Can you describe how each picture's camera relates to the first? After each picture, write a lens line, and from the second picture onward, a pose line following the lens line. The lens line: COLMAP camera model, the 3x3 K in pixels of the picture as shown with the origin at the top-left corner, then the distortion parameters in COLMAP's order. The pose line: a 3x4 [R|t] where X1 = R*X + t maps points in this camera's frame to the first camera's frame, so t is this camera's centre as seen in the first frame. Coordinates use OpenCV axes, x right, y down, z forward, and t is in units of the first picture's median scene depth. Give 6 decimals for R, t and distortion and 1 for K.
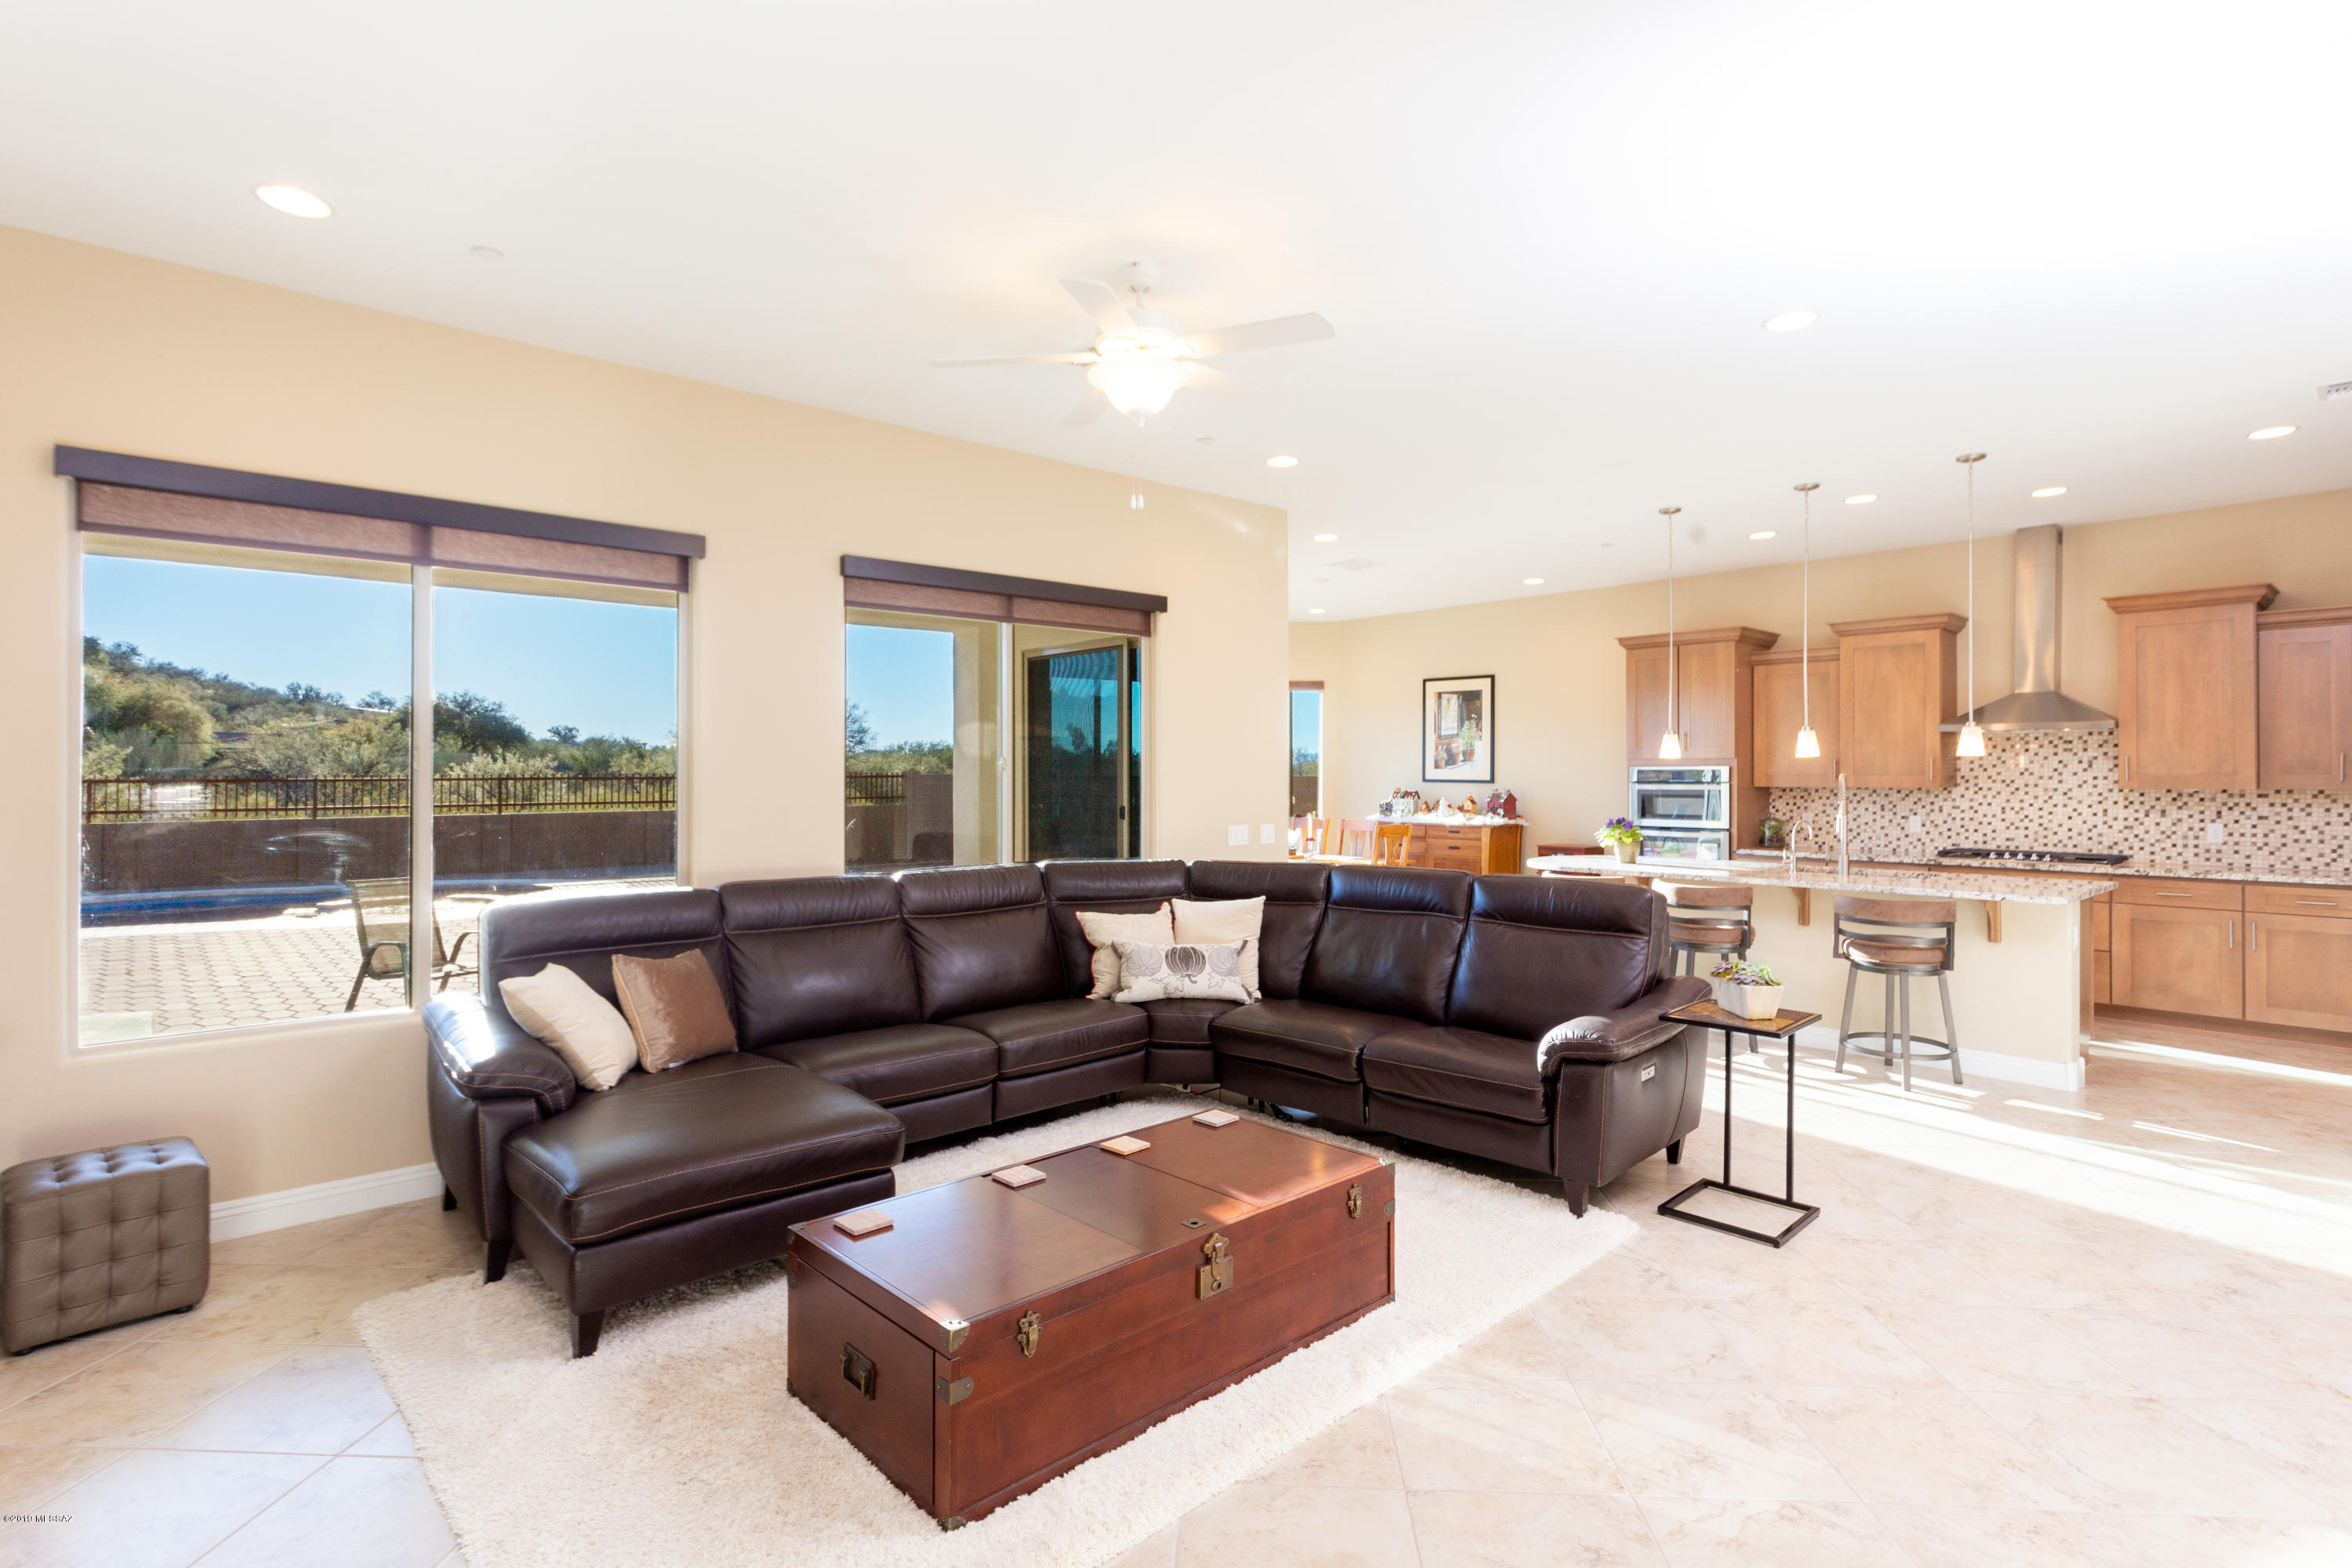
lens RADIAL K [[1133.4, 0, 1171.5], [0, 1133.4, 780.5], [0, 0, 1]] dist [-0.003840, 0.001861]
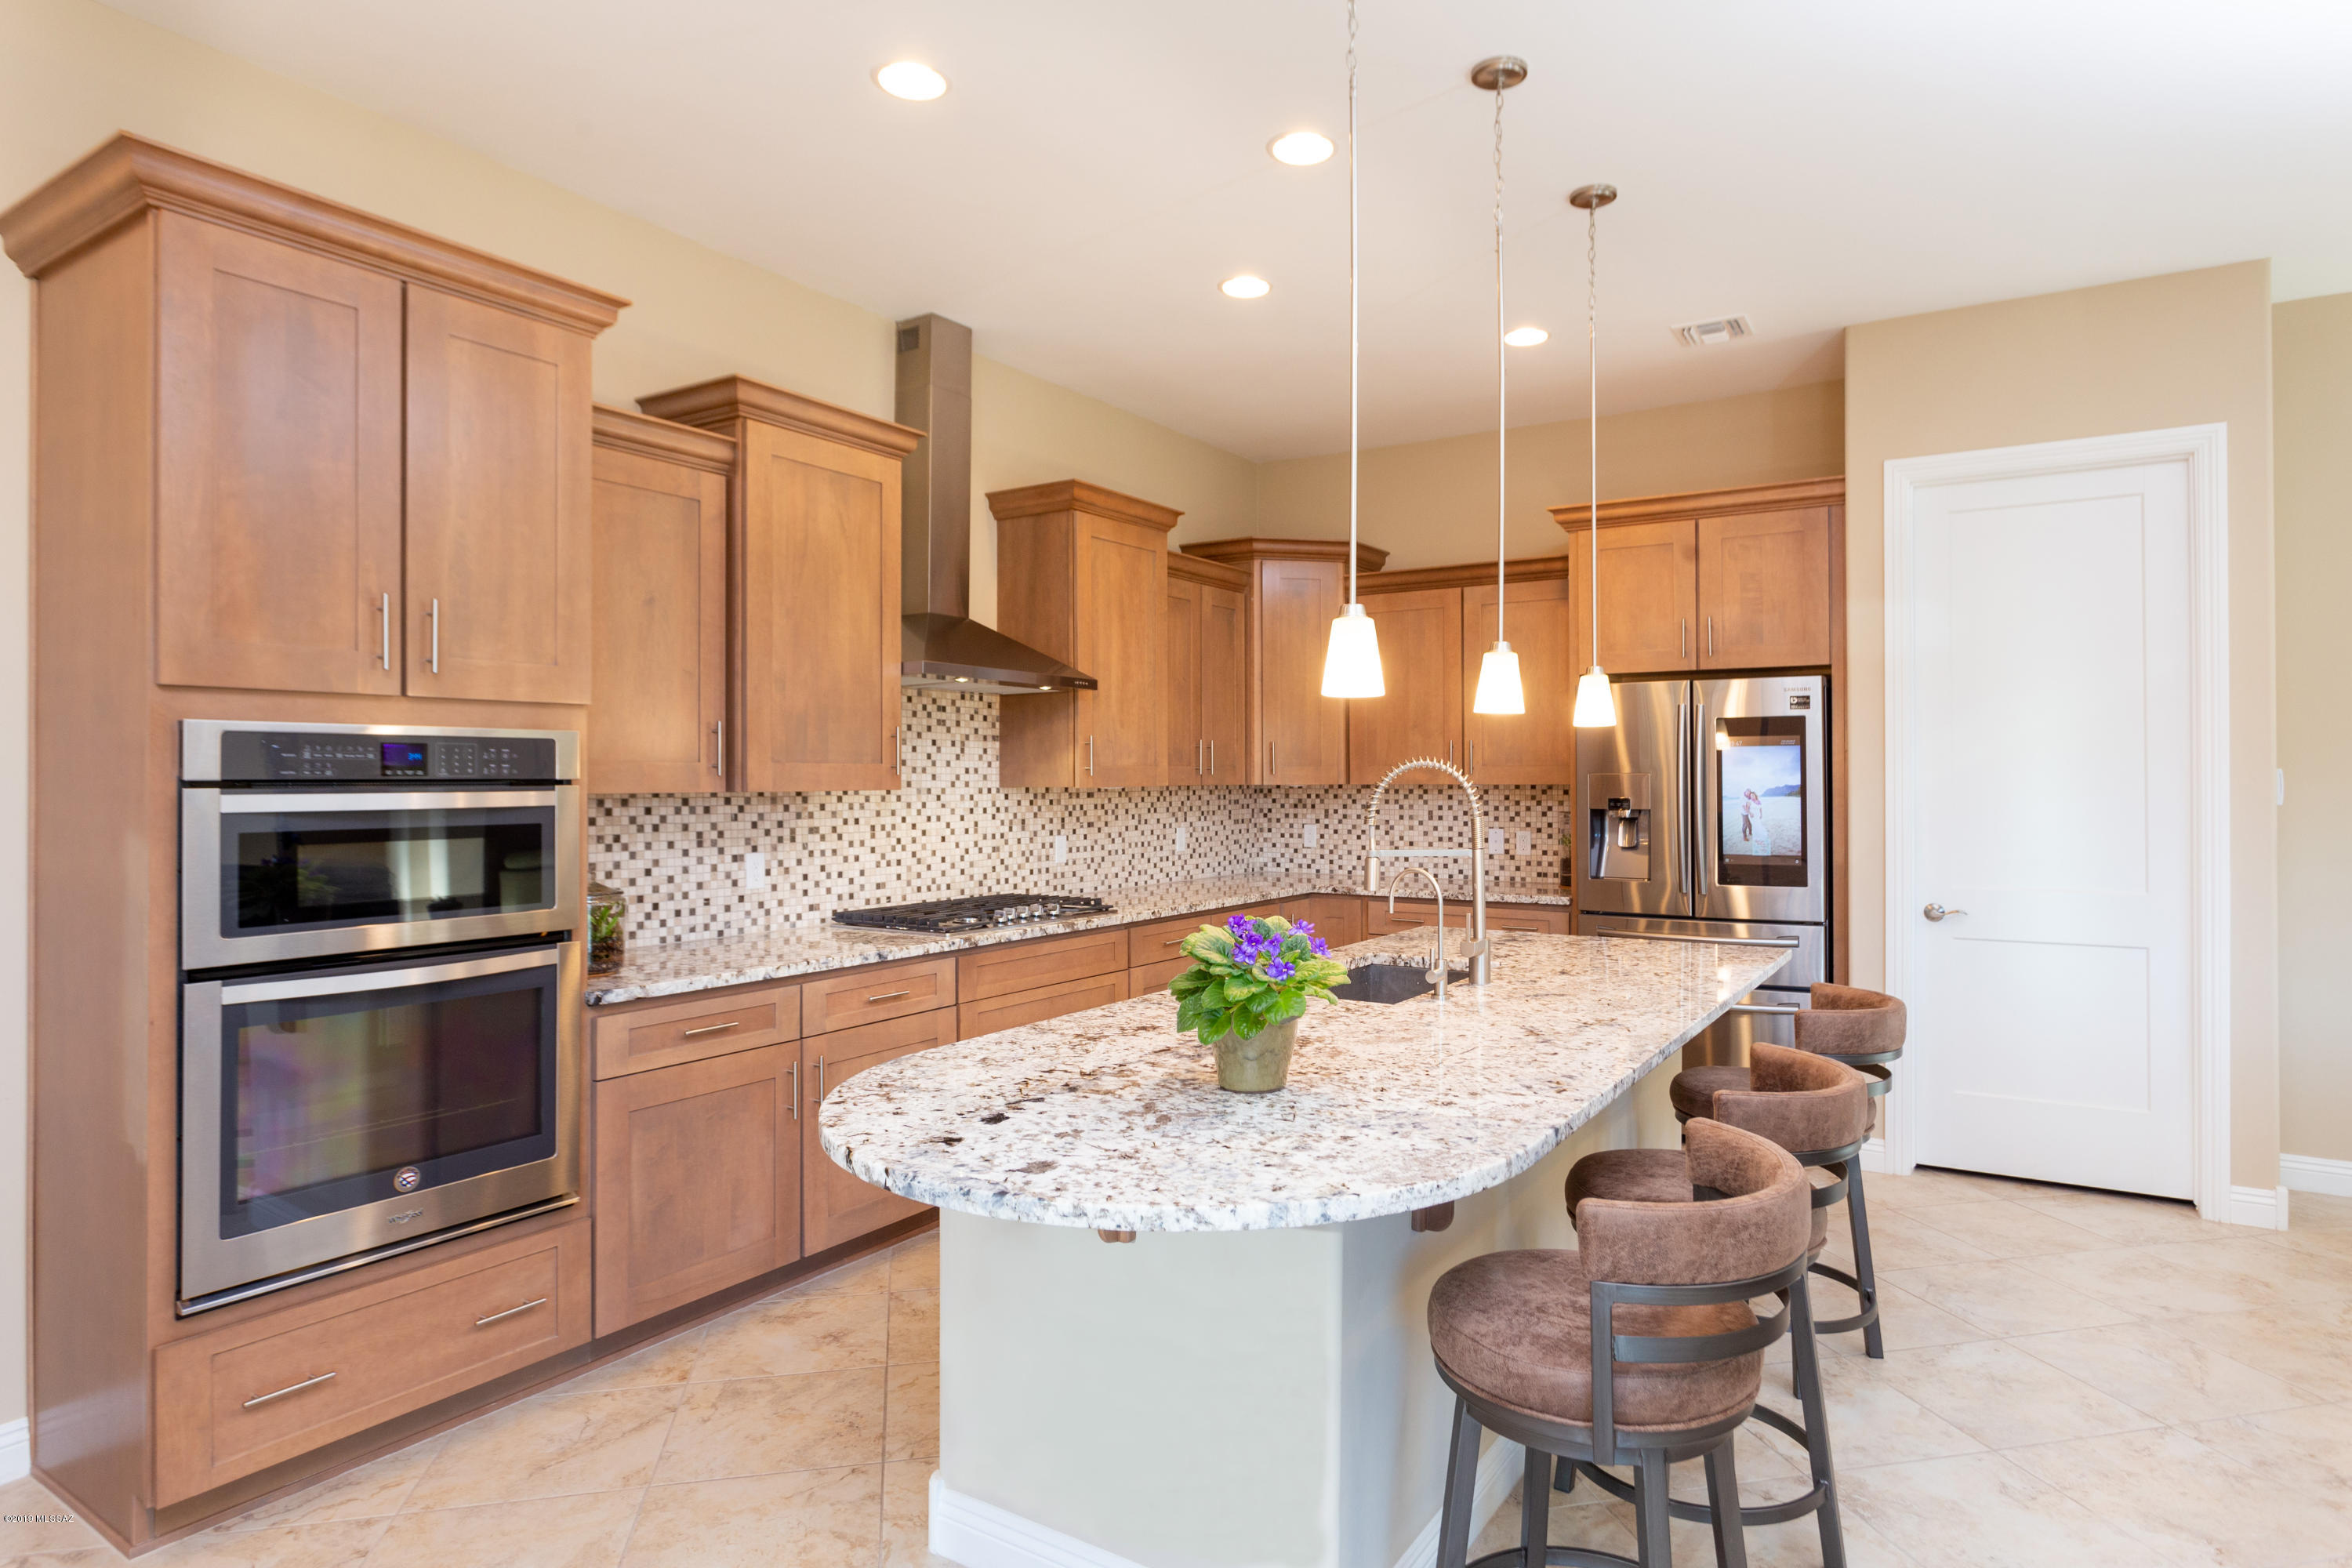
lens RADIAL K [[1338.4, 0, 1168.0], [0, 1338.4, 768.0], [0, 0, 1]] dist [-0.012321, 0.006748]
pose [[-0.274191, 0.008107, 0.961641, 0.103742], [0.006801, 0.999956, -0.006491, 0.001769], [-0.961651, 0.004760, -0.274234, 1.117119]]
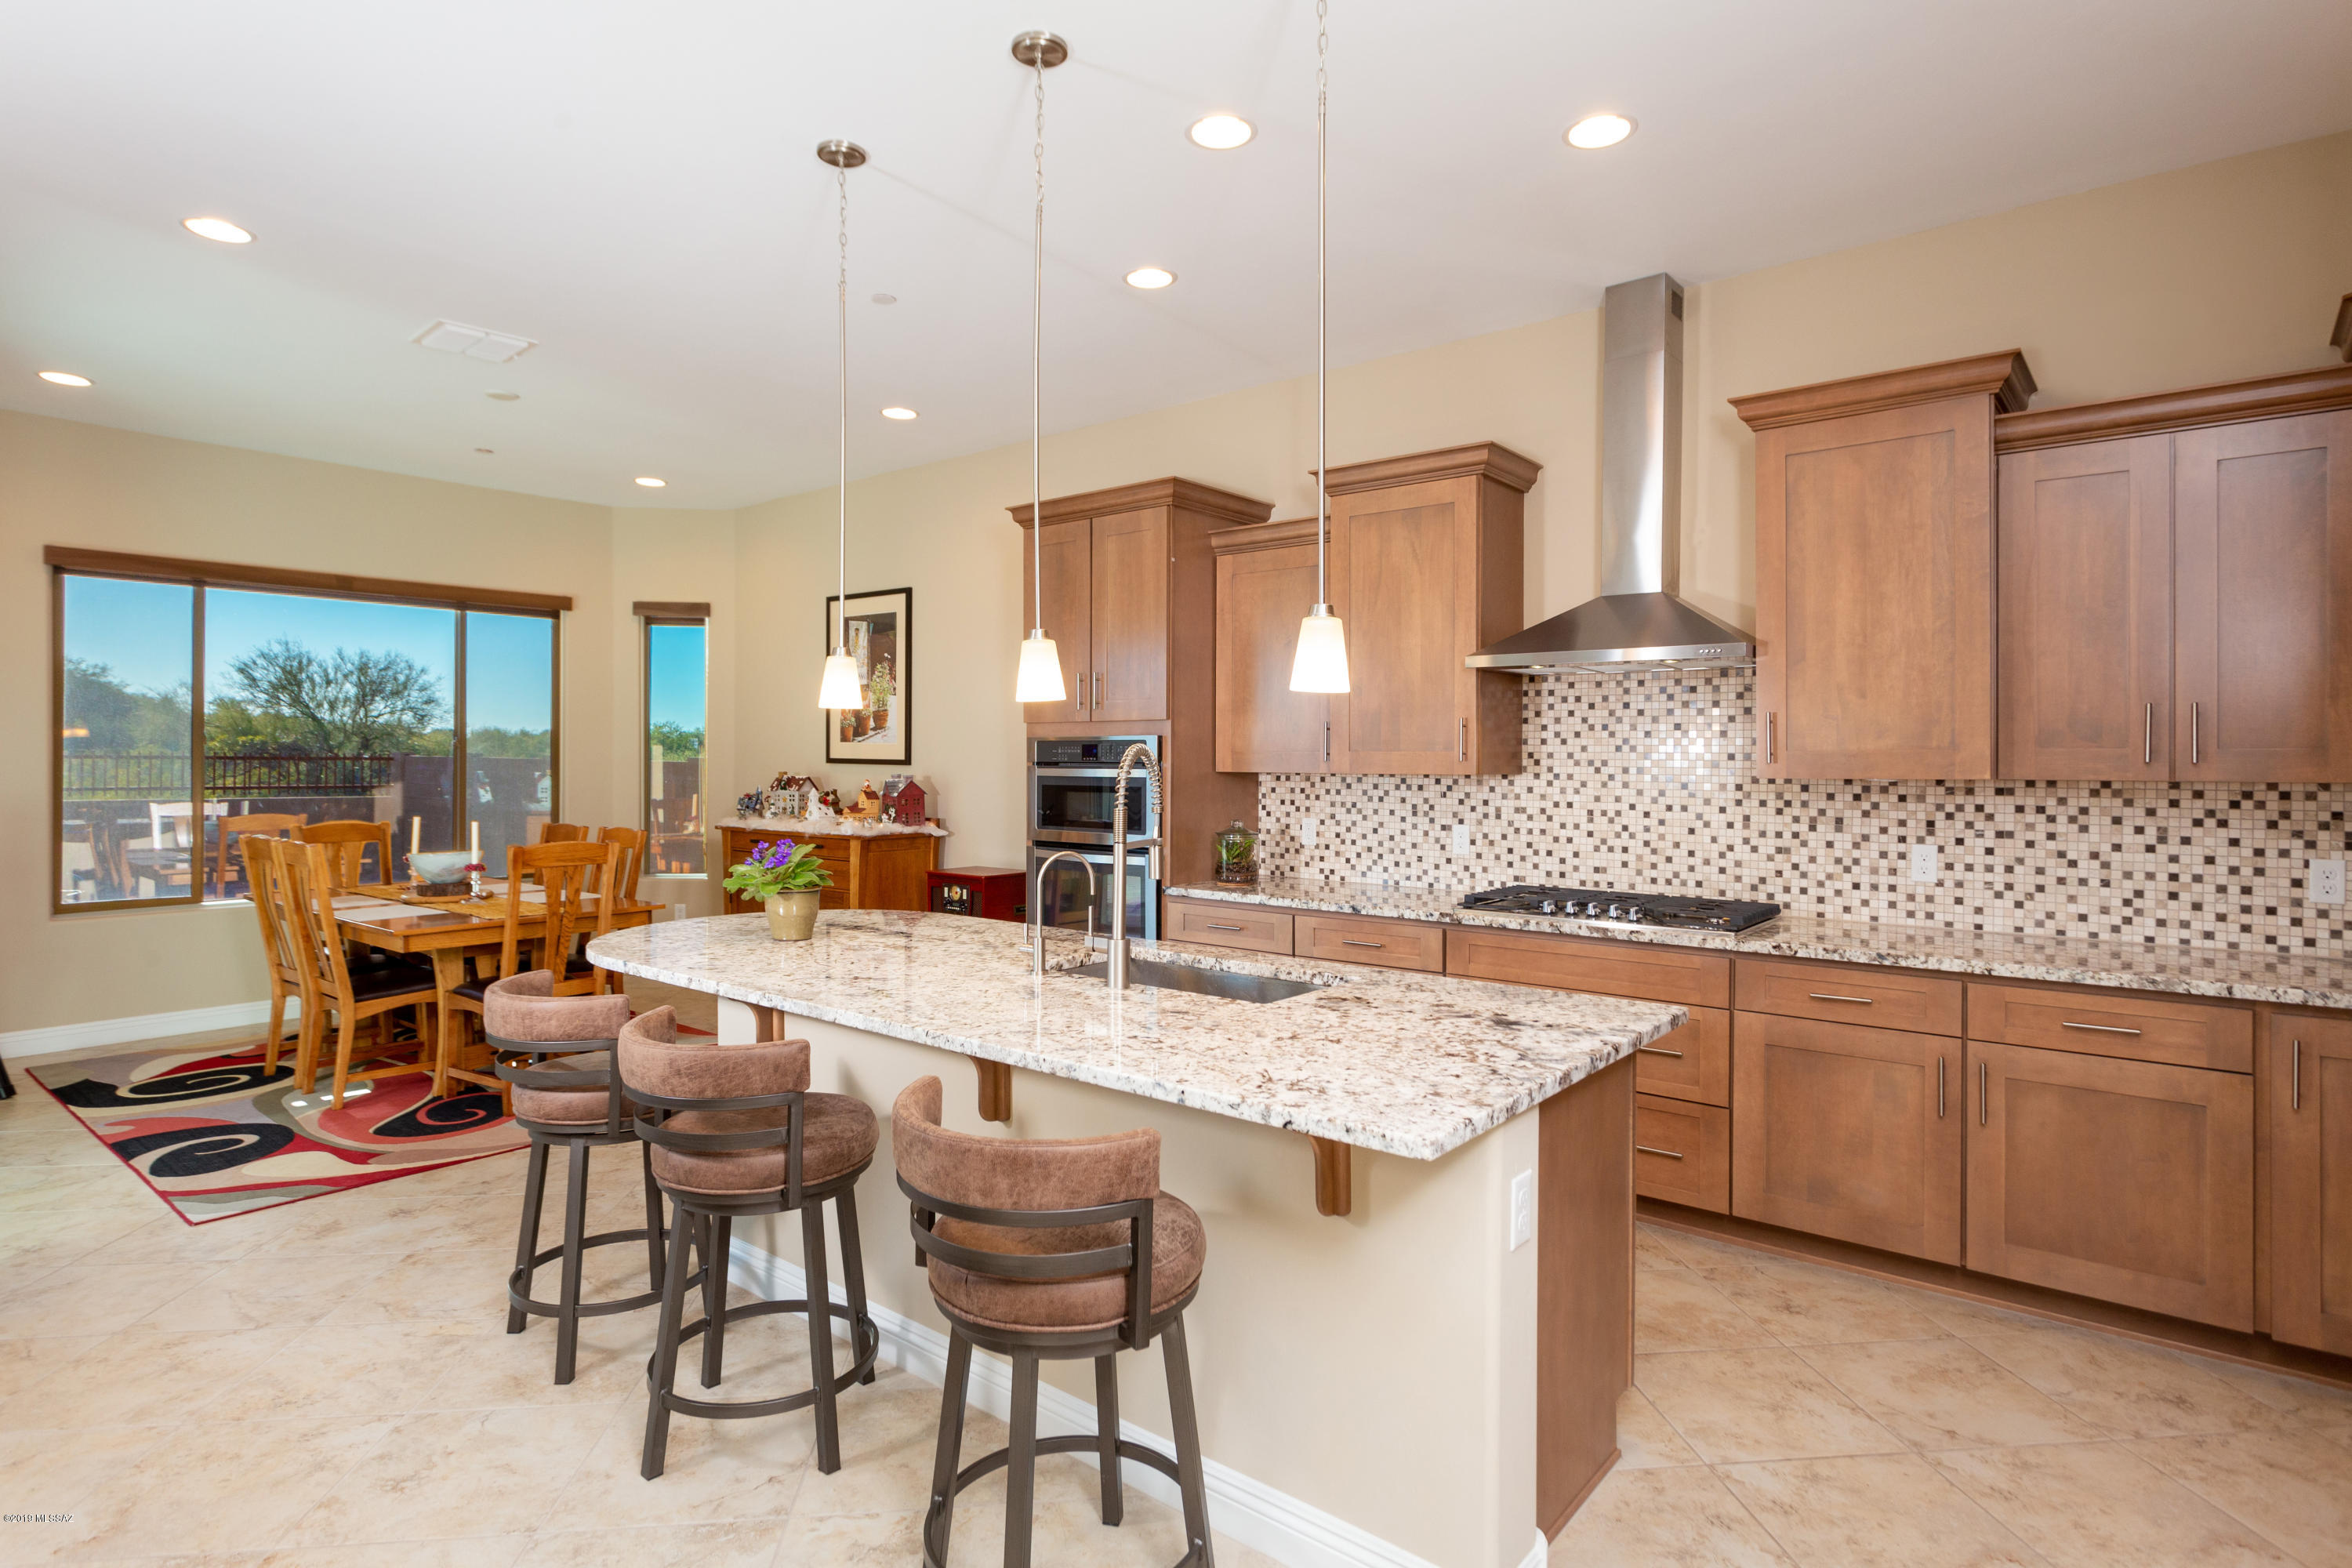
lens RADIAL K [[1224.9, 0, 1173.6], [0, 1224.9, 771.0], [0, 0, 1]] dist [-0.009236, 0.004015]
pose [[0.987003, 0.000538, 0.160699, 0.476685], [-0.001612, 0.999977, 0.006559, 0.001279], [-0.160692, -0.006732, 0.986982, 0.486682]]
